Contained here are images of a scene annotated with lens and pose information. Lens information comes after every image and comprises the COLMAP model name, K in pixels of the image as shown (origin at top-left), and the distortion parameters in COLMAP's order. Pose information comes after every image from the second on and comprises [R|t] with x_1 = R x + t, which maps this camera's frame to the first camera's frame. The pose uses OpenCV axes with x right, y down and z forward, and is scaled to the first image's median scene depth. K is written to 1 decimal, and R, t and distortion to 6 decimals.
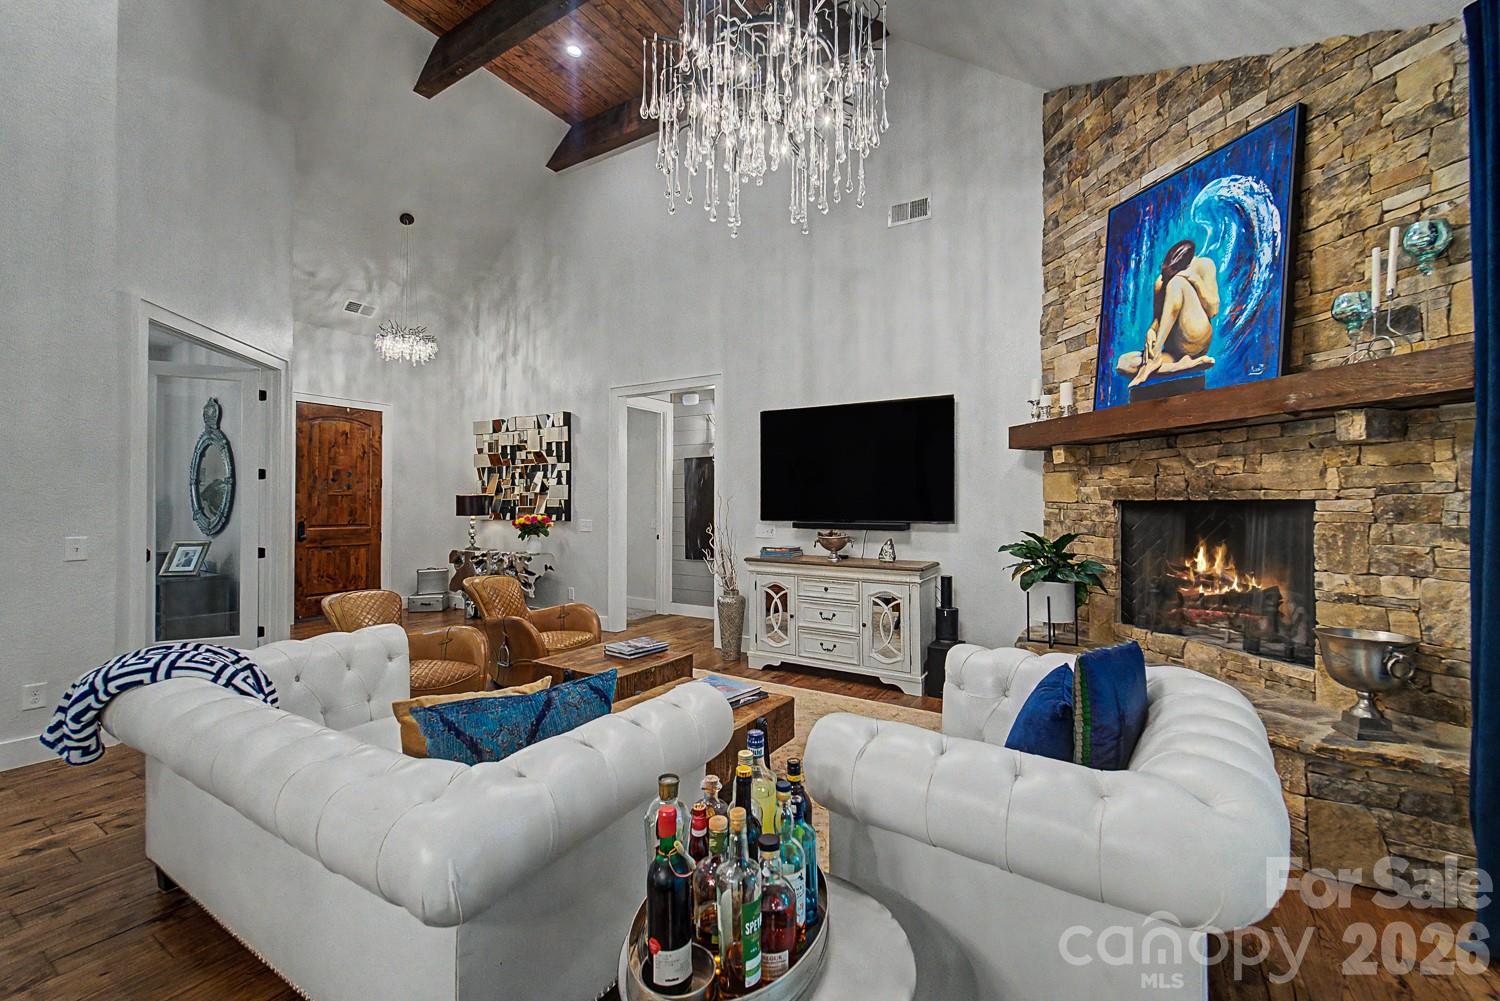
lens RADIAL K [[626.1, 0, 743.9], [0, 626.1, 500.4], [0, 0, 1]] dist [0.001905, -0.000214]
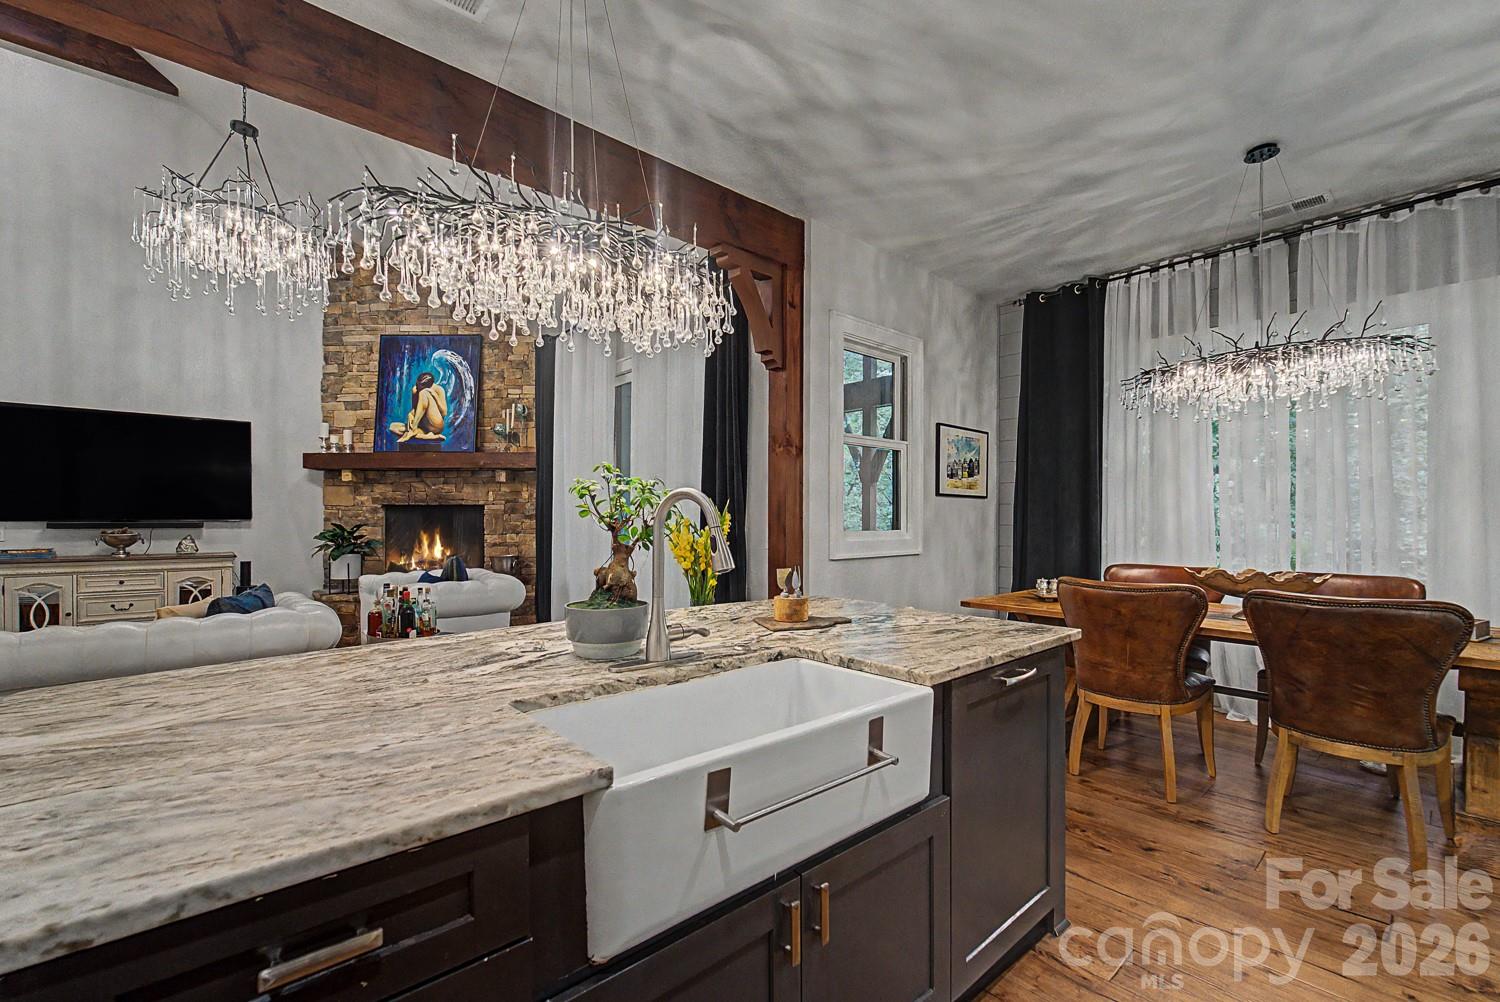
lens RADIAL K [[626.1, 0, 744.9], [0, 626.1, 512.5], [0, 0, 1]] dist [0.001905, -0.000214]
pose [[0.277829, 0.008759, 0.960590, -0.837273], [-0.006129, 0.999954, -0.007345, 0.029966], [-0.960611, -0.003847, 0.277870, -0.463770]]
